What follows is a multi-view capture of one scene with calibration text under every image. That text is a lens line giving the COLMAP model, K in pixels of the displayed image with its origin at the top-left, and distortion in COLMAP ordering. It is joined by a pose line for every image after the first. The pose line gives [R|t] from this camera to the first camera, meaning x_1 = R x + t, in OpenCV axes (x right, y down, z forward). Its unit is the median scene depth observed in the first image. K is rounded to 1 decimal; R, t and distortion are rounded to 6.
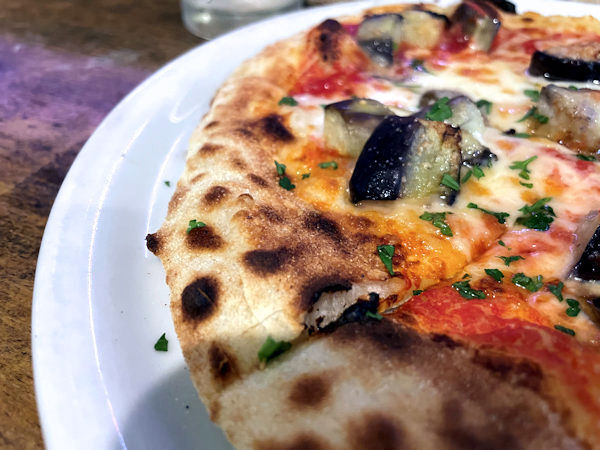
lens RADIAL K [[478.2, 0, 300.0], [0, 478.2, 225.0], [0, 0, 1]] dist [0.065160, -0.140663]
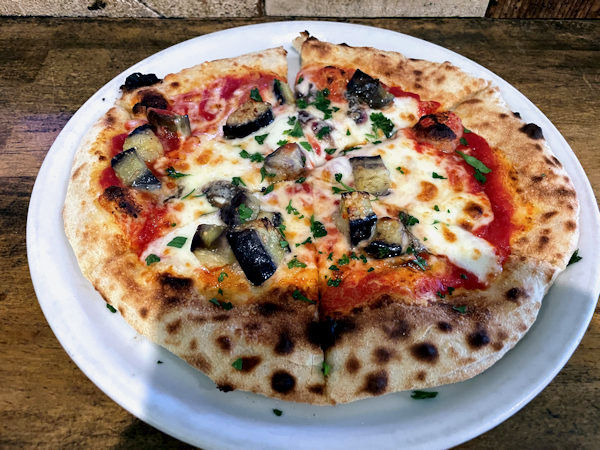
lens RADIAL K [[468.4, 0, 298.1], [0, 468.4, 235.3], [0, 0, 1]] dist [0.065581, -0.125680]
pose [[0.538149, -0.679429, 0.498770, -0.555685], [0.535209, 0.732614, 0.420510, -0.838187], [-0.651113, 0.040650, 0.757892, -0.467259]]
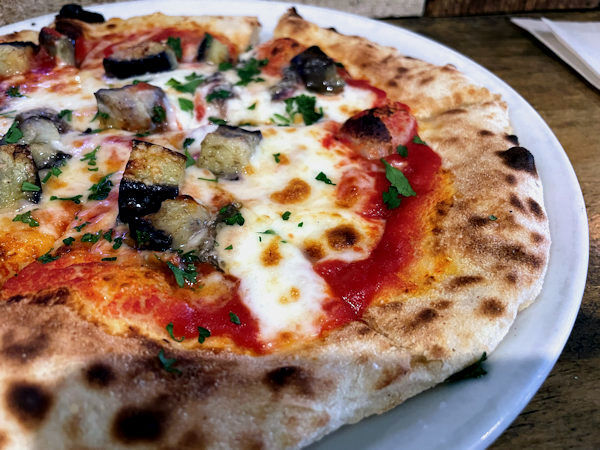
lens RADIAL K [[478.2, 0, 300.0], [0, 478.2, 225.0], [0, 0, 1]] dist [0.065160, -0.140663]
pose [[0.838773, -0.366867, 0.402330, 0.342940], [0.349791, 0.929343, 0.118185, 0.104417], [-0.417261, 0.041601, 0.907834, -0.476090]]
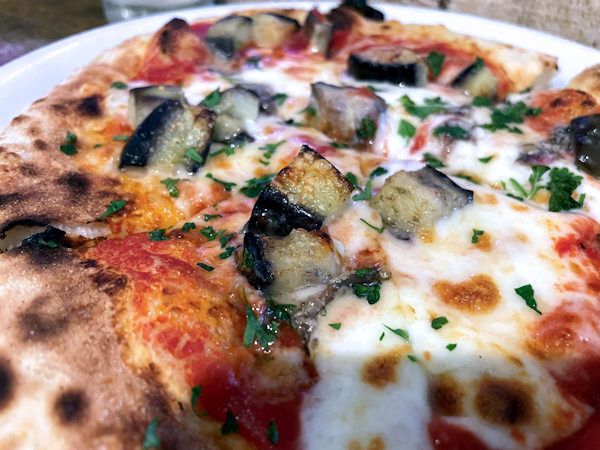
lens RADIAL K [[478.2, 0, 300.0], [0, 478.2, 225.0], [0, 0, 1]] dist [0.065160, -0.140663]
pose [[0.997064, 0.064555, -0.041180, 0.600355], [-0.064750, 0.997896, -0.003404, 0.068200], [0.040873, 0.006060, 0.999146, -0.181390]]
